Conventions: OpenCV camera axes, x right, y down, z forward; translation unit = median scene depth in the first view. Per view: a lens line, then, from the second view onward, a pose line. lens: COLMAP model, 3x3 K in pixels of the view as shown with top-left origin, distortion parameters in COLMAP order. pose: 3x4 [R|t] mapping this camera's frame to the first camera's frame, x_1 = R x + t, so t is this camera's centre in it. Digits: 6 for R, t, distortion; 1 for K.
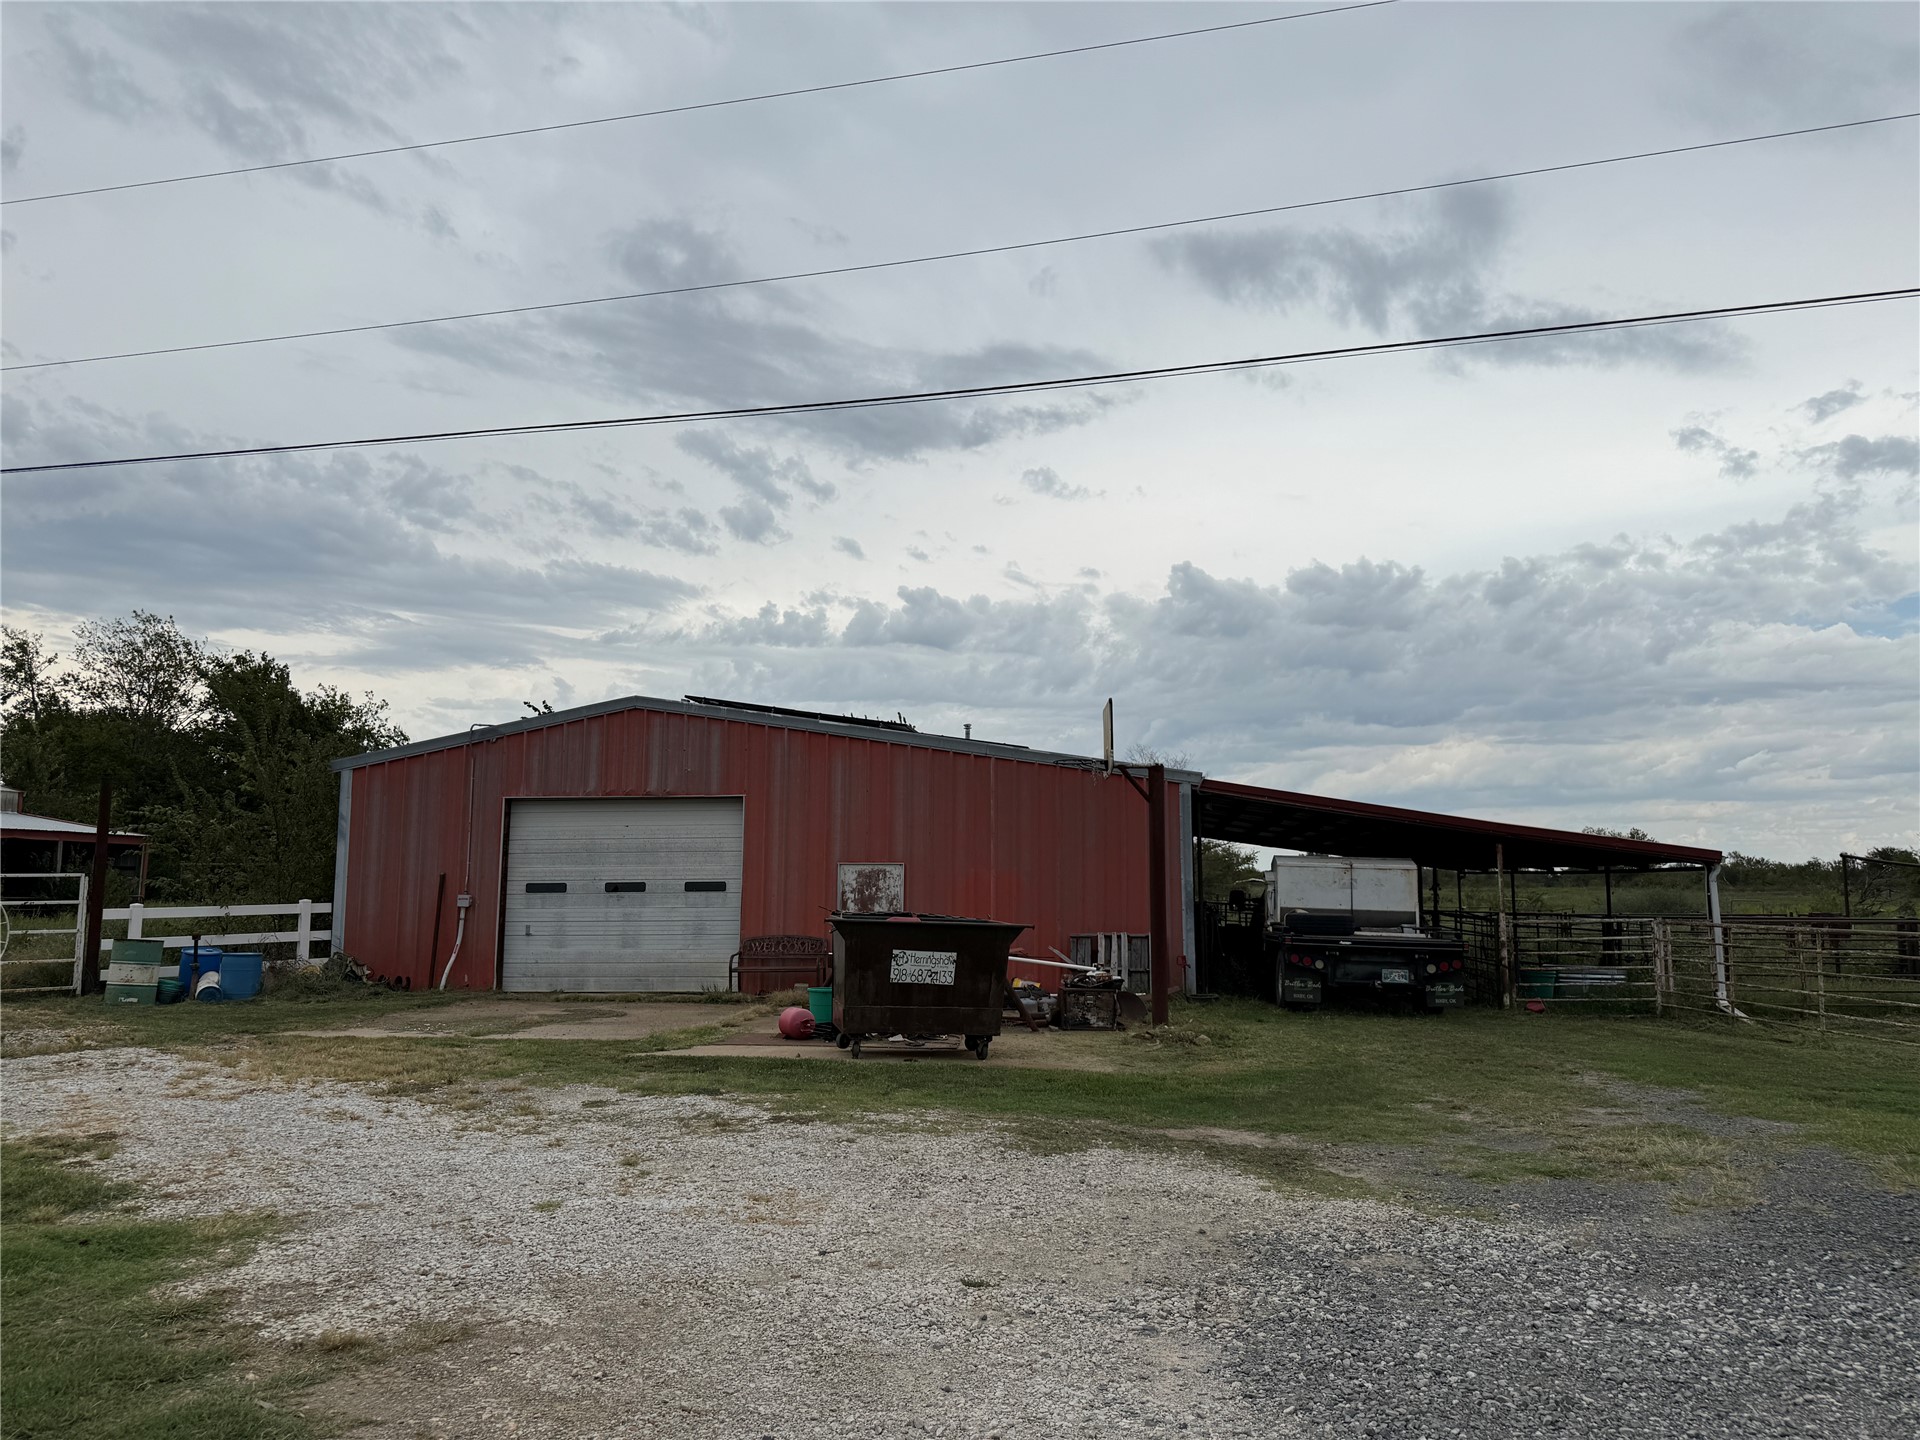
lens RADIAL K [[1378.3, 0, 960.0], [0, 1378.3, 720.0], [0, 0, 1]] dist [0.048075, -0.080938]
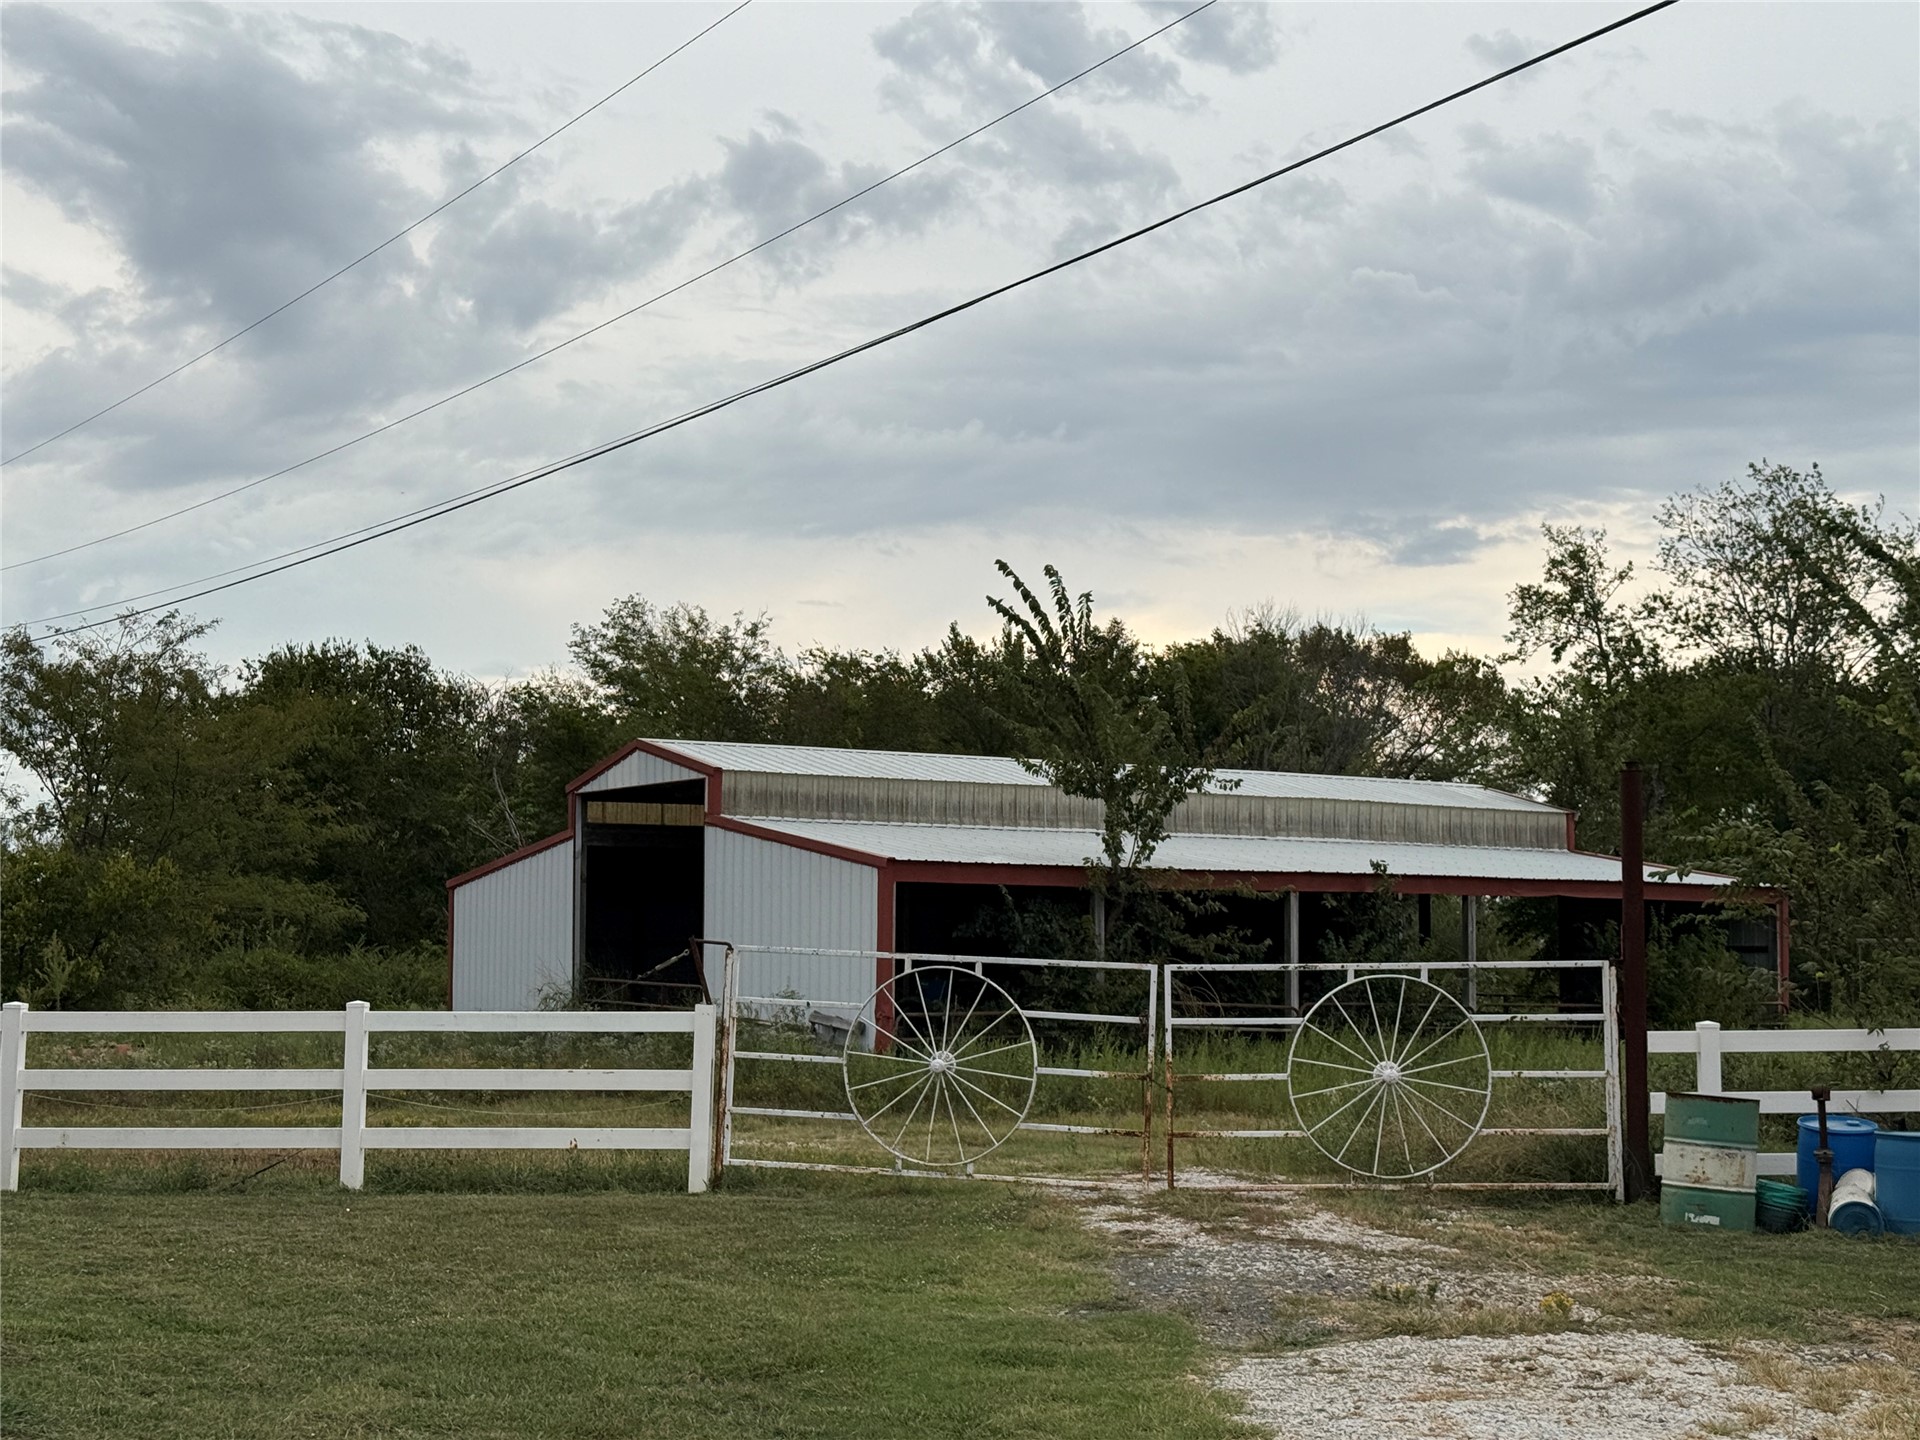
lens RADIAL K [[2839.7, 0, 960.0], [0, 2839.7, 720.0], [0, 0, 1]] dist [0.139037, -0.084839]
pose [[0.678264, -0.068632, -0.731606, -0.021432], [0.089338, 0.995945, -0.010606, 0.012659], [0.729367, -0.058166, 0.681645, 0.115873]]
